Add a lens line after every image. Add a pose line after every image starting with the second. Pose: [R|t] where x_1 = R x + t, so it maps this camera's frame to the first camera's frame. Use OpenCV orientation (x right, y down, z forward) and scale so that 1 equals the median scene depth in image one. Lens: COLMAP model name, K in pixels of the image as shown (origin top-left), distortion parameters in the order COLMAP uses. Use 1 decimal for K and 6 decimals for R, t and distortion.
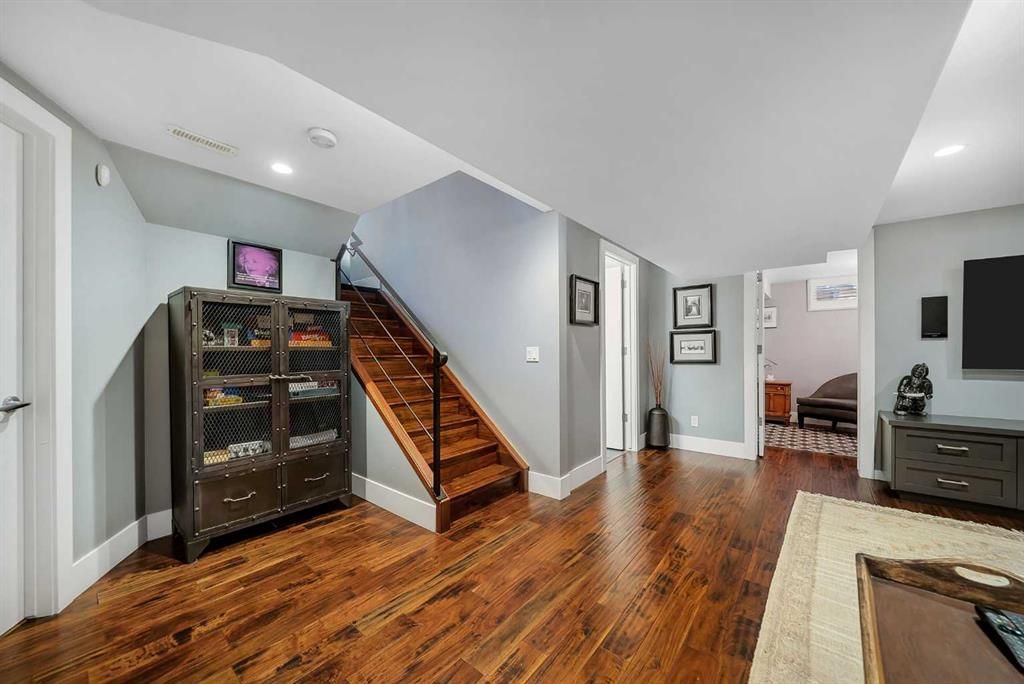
lens RADIAL K [[377.9, 0, 512.0], [0, 377.9, 342.0], [0, 0, 1]] dist [0.000416, -0.000118]
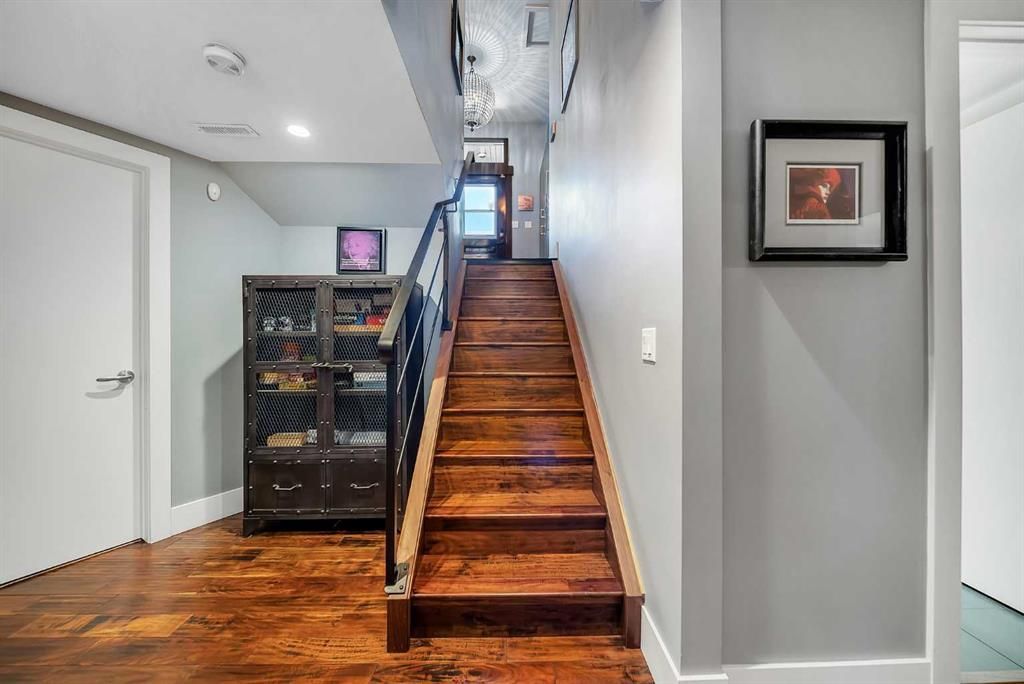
lens RADIAL K [[377.7, 0, 511.2], [0, 377.7, 332.6], [0, 0, 1]] dist [0.000541, -0.000024]
pose [[0.642768, -0.005151, -0.766043, 0.338391], [0.017435, 0.999817, 0.007907, 0.013812], [0.765862, -0.018438, 0.642740, 0.696949]]
